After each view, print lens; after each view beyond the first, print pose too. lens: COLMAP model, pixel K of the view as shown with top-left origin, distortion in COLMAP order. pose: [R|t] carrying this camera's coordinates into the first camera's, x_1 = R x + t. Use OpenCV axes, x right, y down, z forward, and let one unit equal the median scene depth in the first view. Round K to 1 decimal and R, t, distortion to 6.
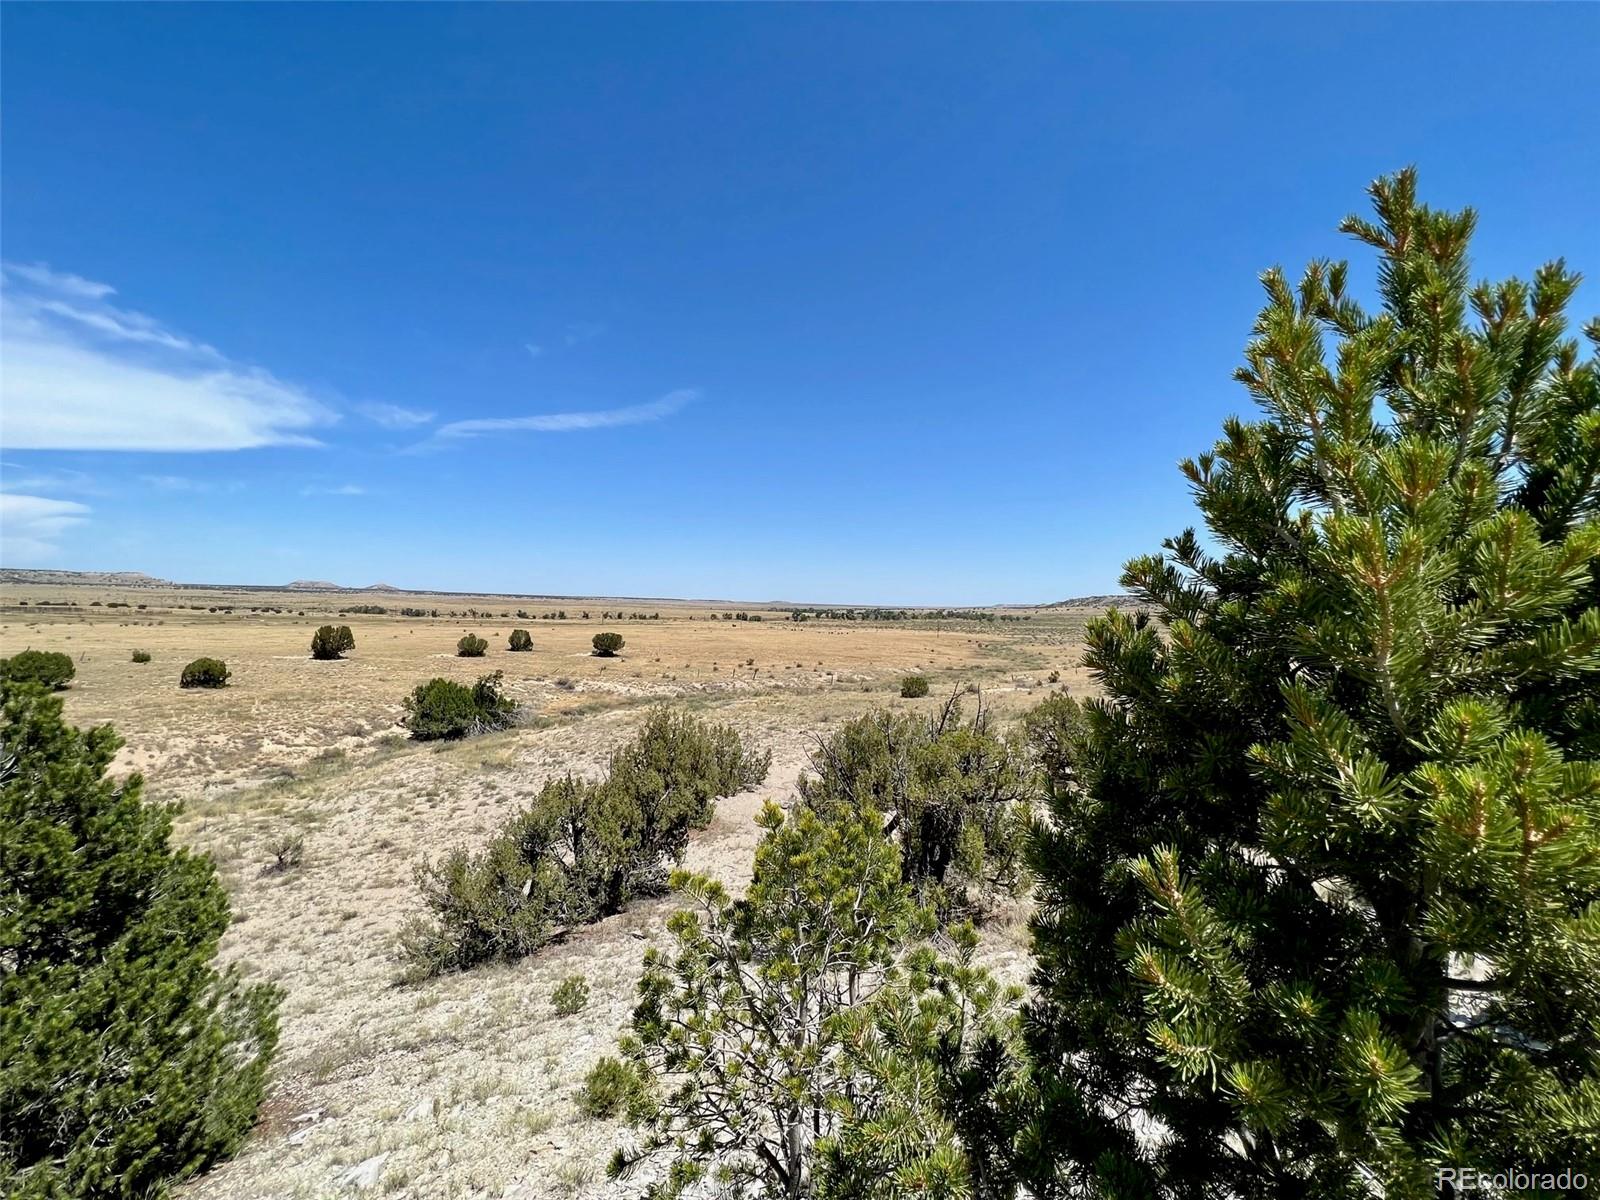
lens RADIAL K [[648.4, 0, 801.0], [0, 648.4, 586.9], [0, 0, 1]] dist [0.000821, 0.000046]
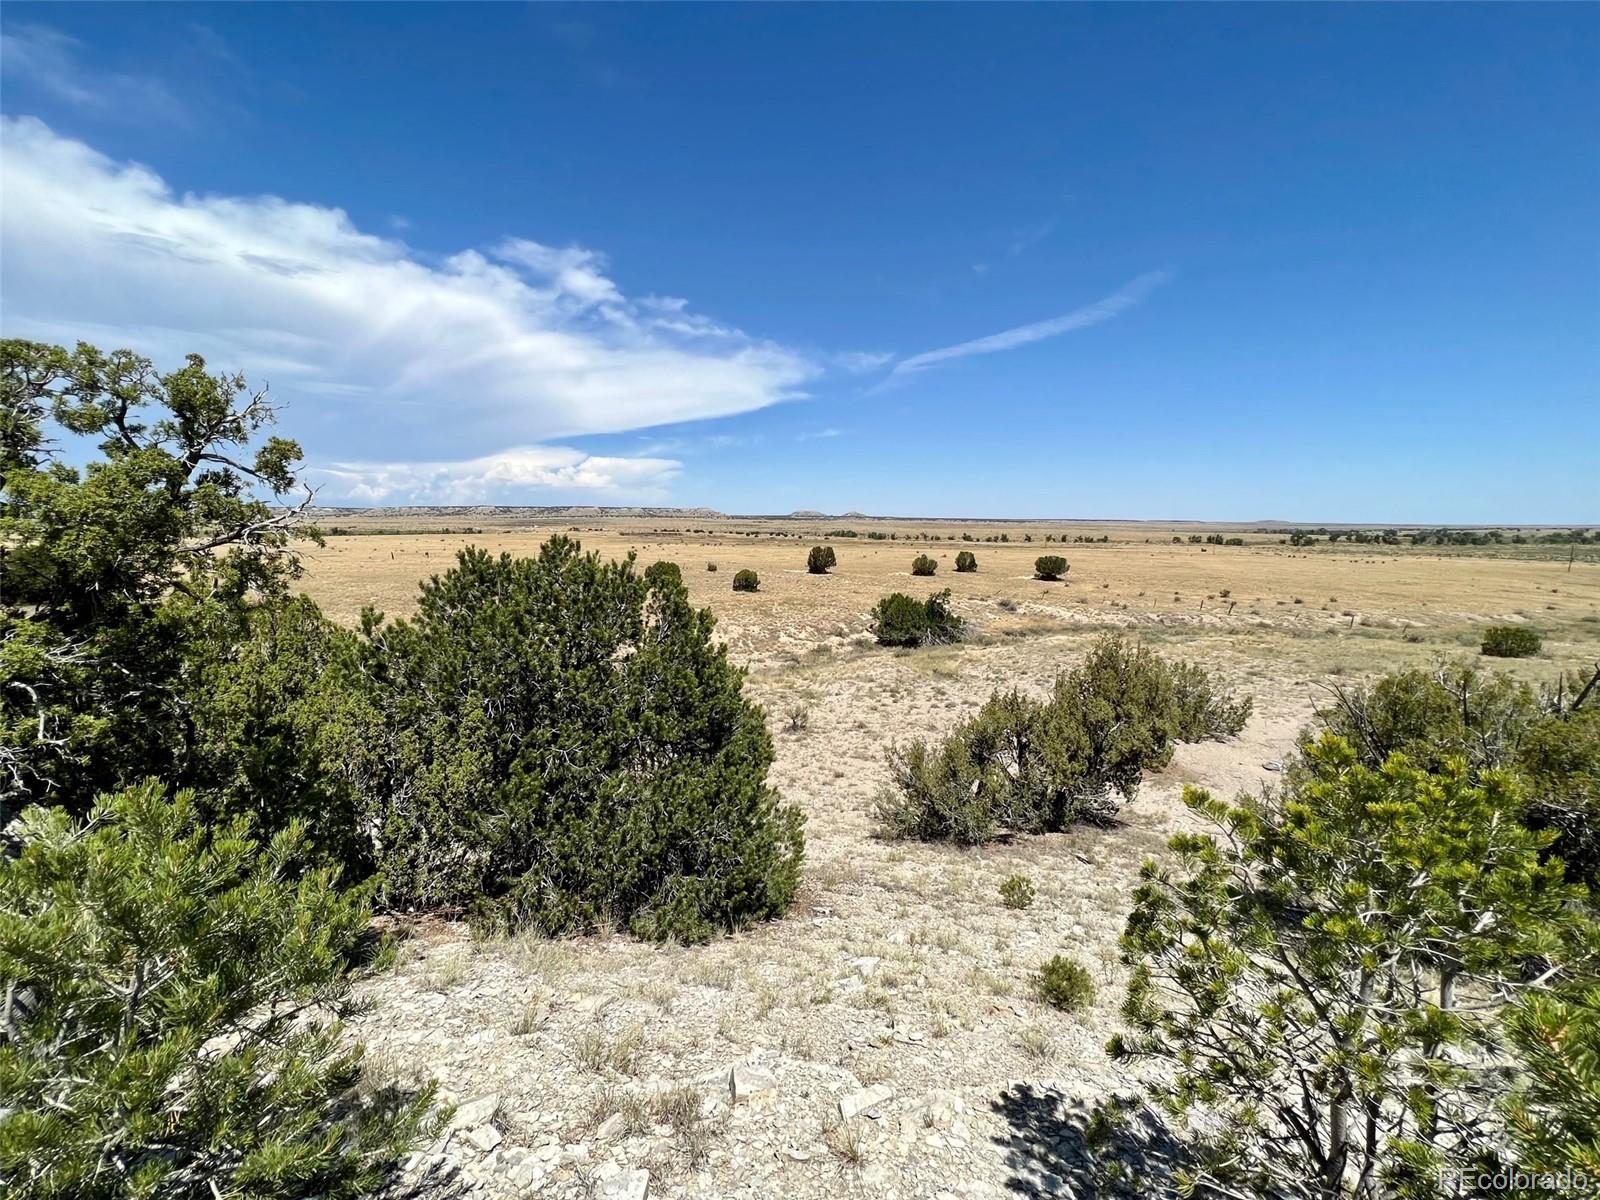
lens RADIAL K [[648.4, 0, 793.7], [0, 648.4, 591.4], [0, 0, 1]] dist [0.000821, 0.000046]
pose [[0.786543, 0.050522, -0.615465, -0.003524], [0.026860, 0.992906, 0.115832, 0.001722], [0.616951, -0.107638, 0.779606, -0.001201]]
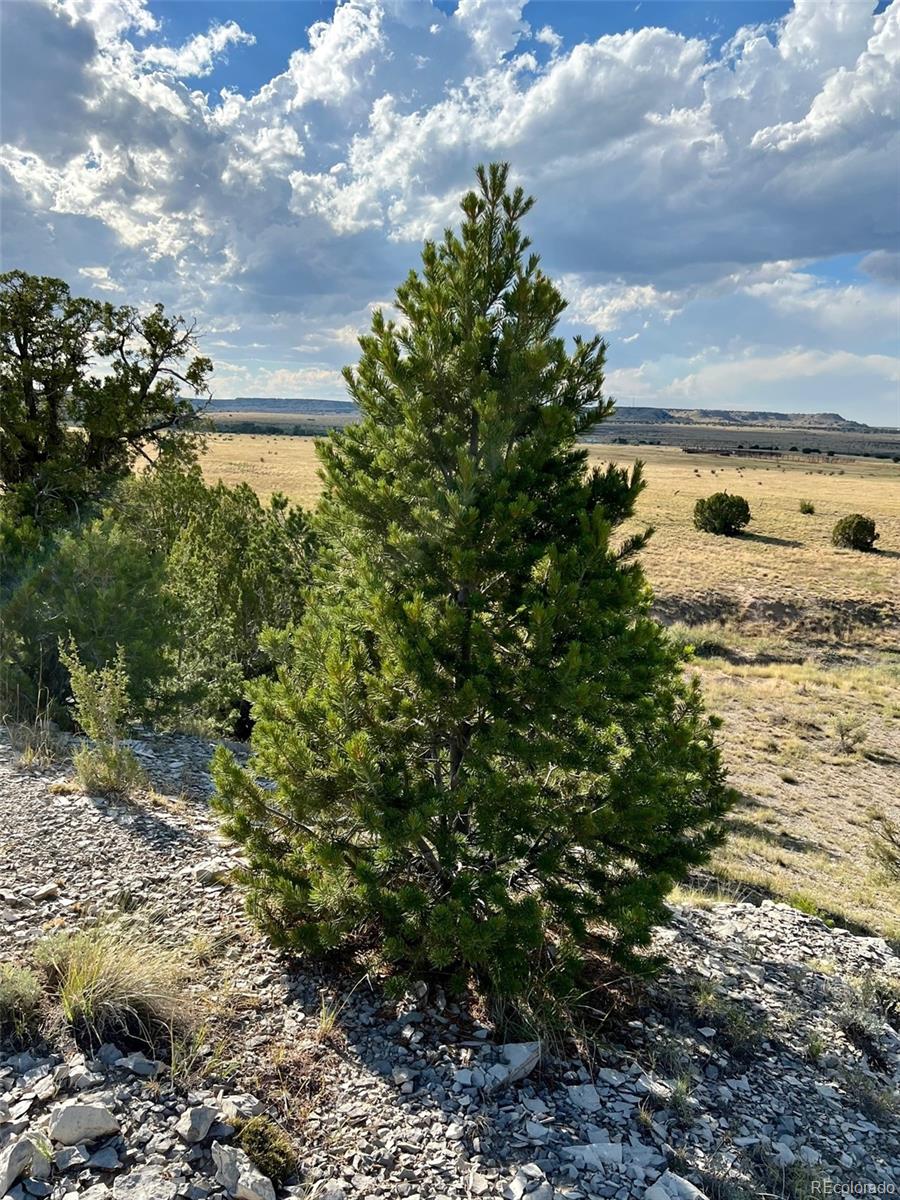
lens RADIAL K [[1051.0, 0, 448.9], [0, 1051.0, 601.1], [0, 0, 1]] dist [0.016120, 0.002848]
pose [[0.370649, 0.152469, -0.916173, 3.274866], [-0.006996, 0.986864, 0.161403, 0.048703], [0.928747, -0.053415, 0.366847, -0.172695]]
